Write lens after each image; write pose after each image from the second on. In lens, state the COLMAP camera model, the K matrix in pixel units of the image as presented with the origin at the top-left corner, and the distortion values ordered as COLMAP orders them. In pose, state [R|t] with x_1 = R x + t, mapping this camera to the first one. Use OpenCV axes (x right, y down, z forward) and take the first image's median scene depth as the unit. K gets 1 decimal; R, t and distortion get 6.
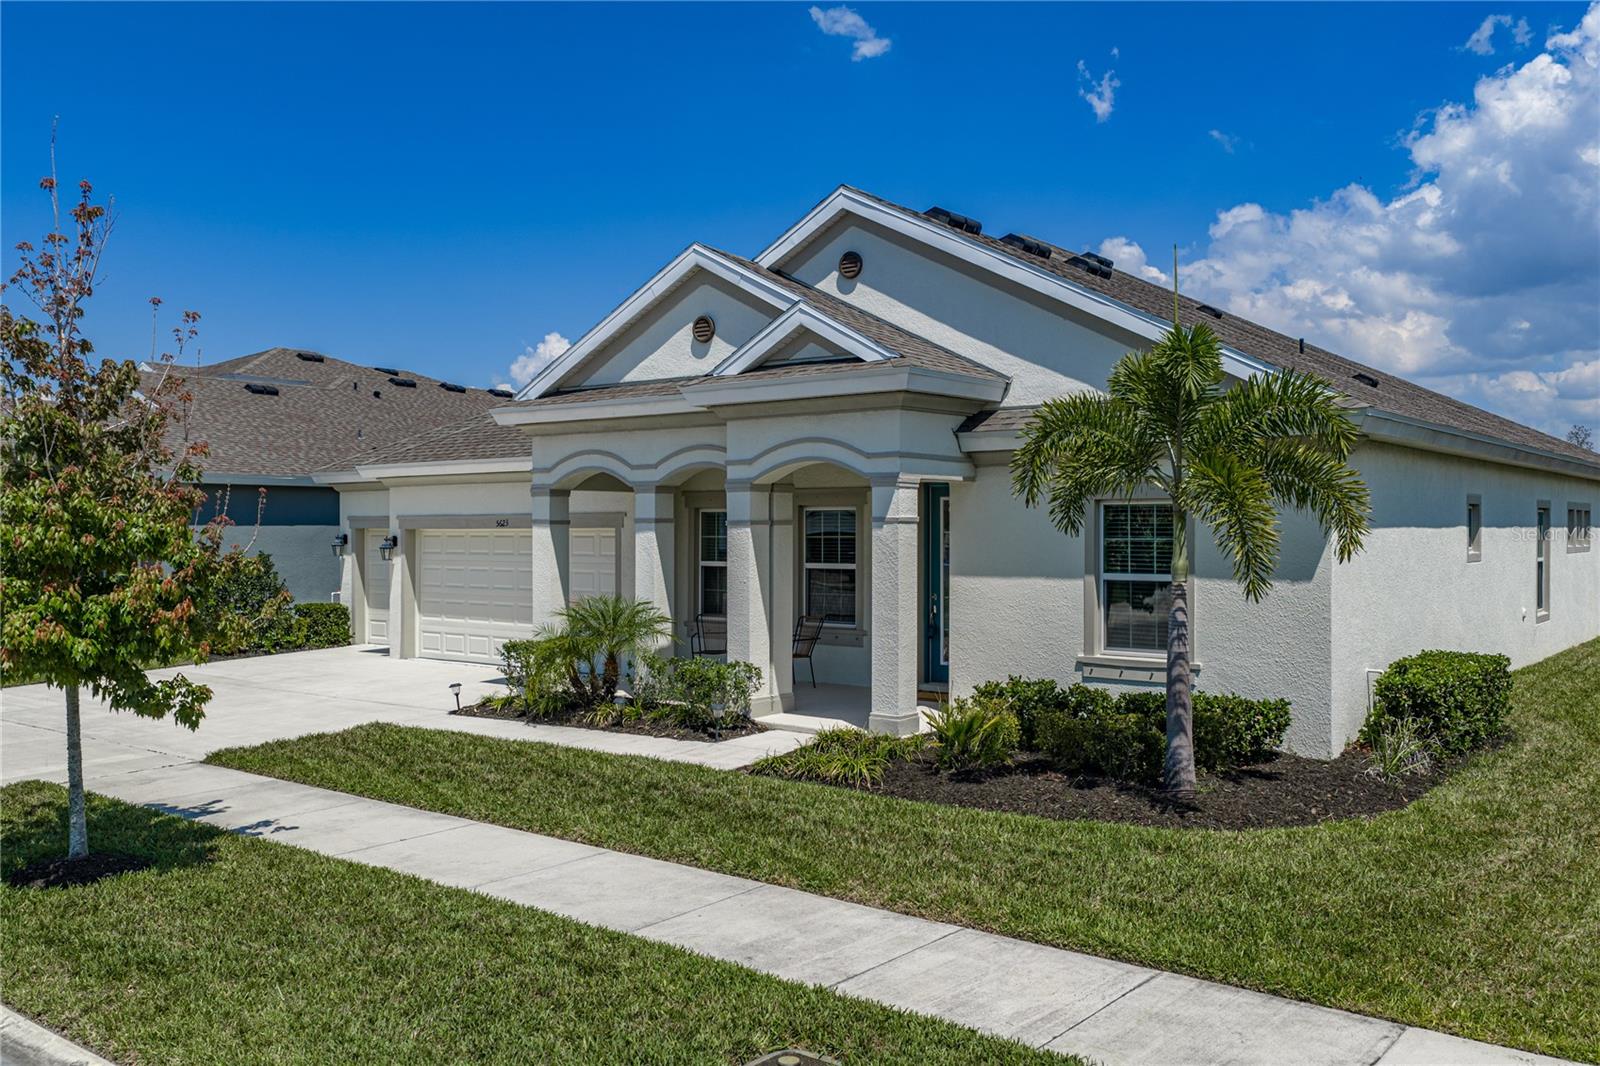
lens RADIAL K [[1352.9, 0, 800.7], [0, 1352.9, 539.9], [0, 0, 1]] dist [0.048019, -0.007515]
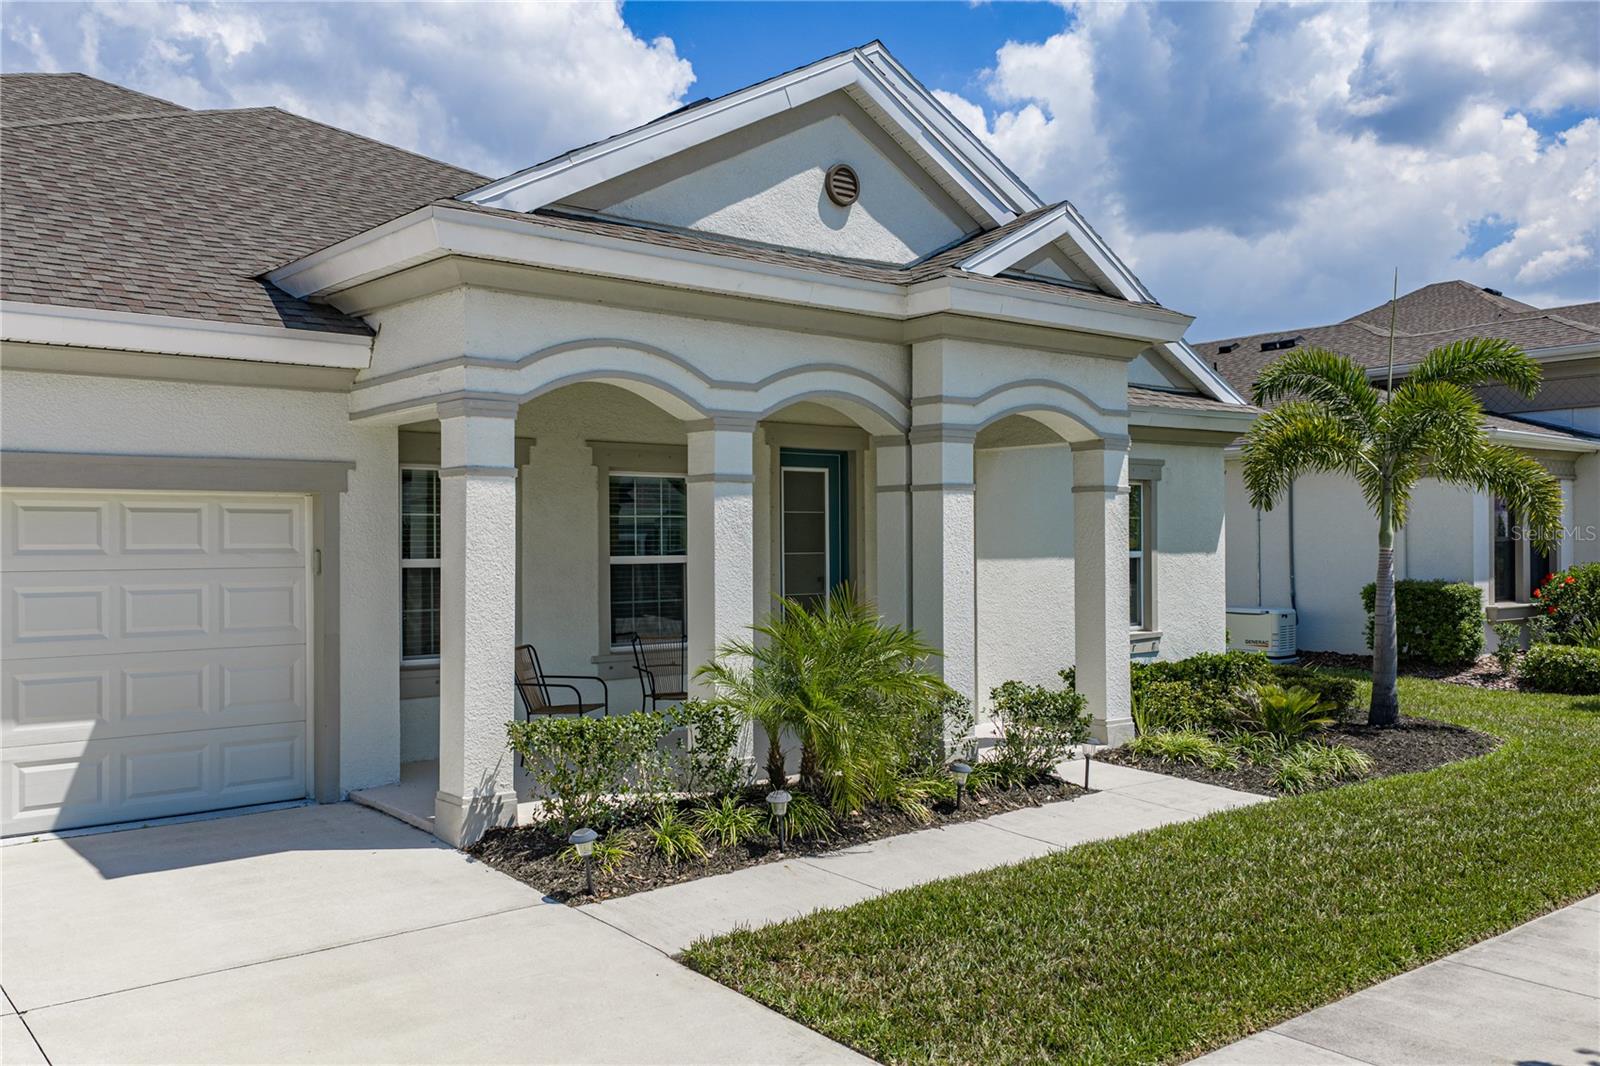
lens RADIAL K [[1352.9, 0, 800.4], [0, 1352.9, 545.0], [0, 0, 1]] dist [0.048019, -0.007515]
pose [[0.207555, 0.003671, 0.978216, -0.659433], [0.015798, 0.999850, -0.007104, 0.018774], [-0.978096, 0.016928, 0.207466, 0.827914]]
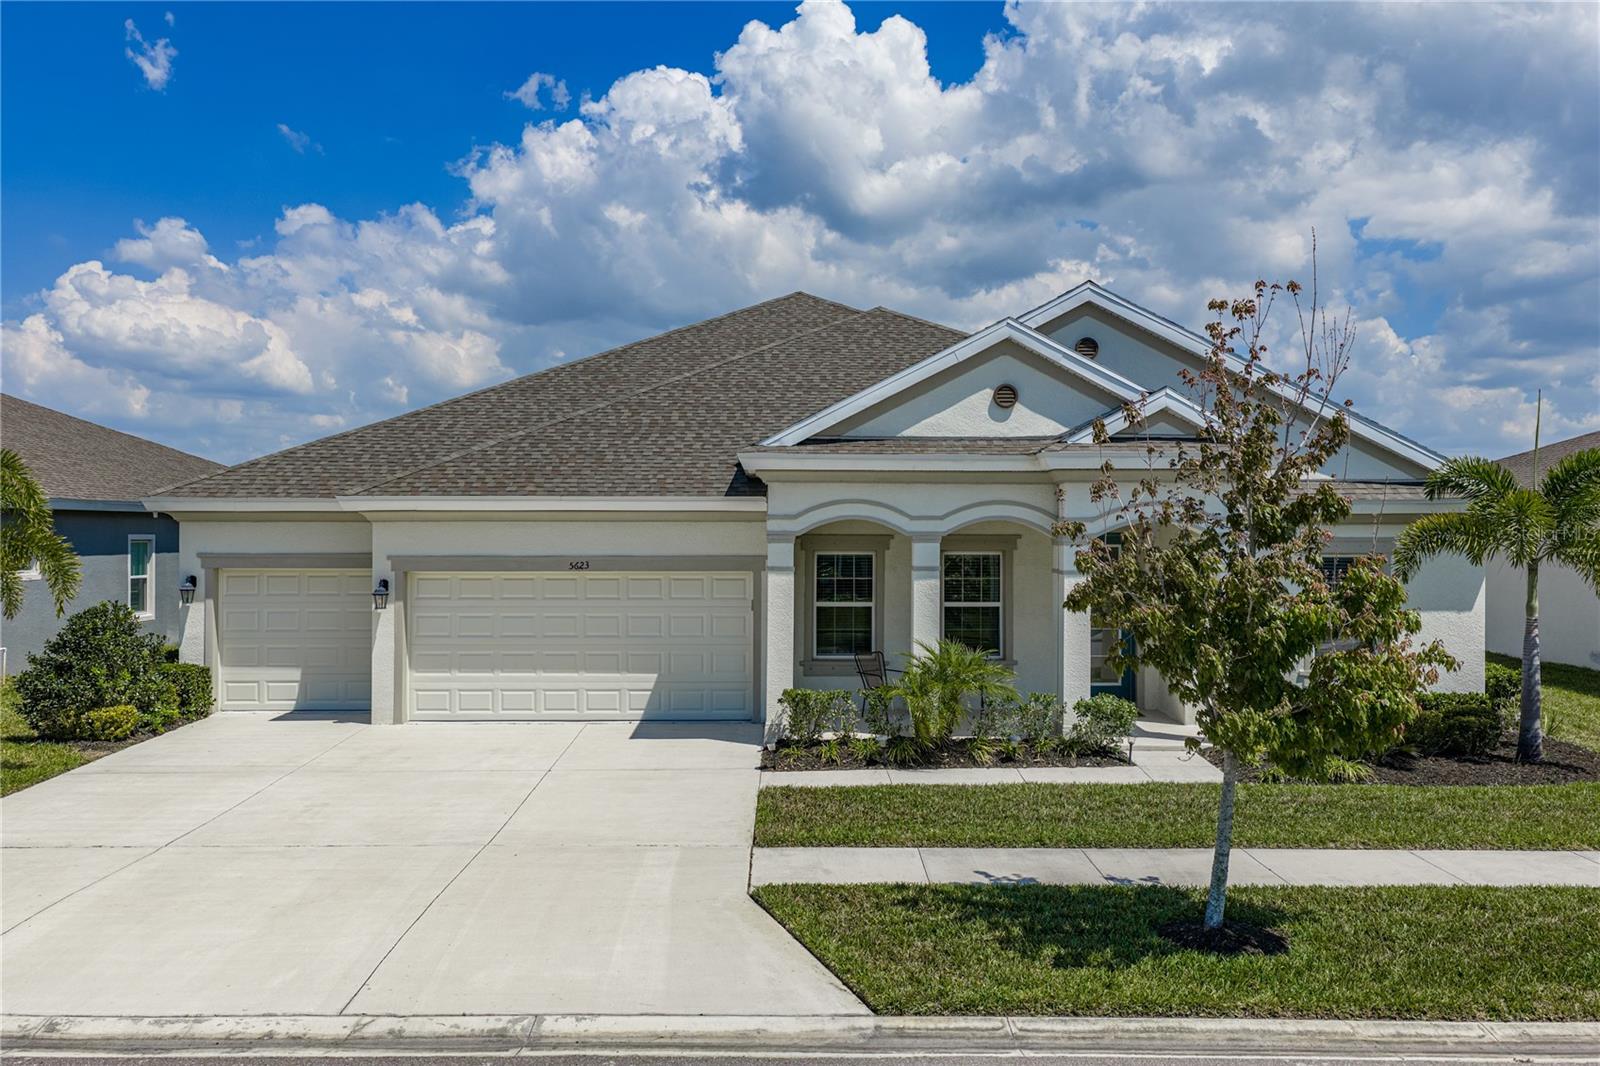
lens RADIAL K [[1352.9, 0, 815.5], [0, 1352.9, 533.1], [0, 0, 1]] dist [0.048019, -0.007515]
pose [[0.780866, 0.003905, 0.624686, -0.822433], [0.001451, 0.999966, -0.008065, -0.032472], [-0.624697, 0.007204, 0.780834, 0.219008]]
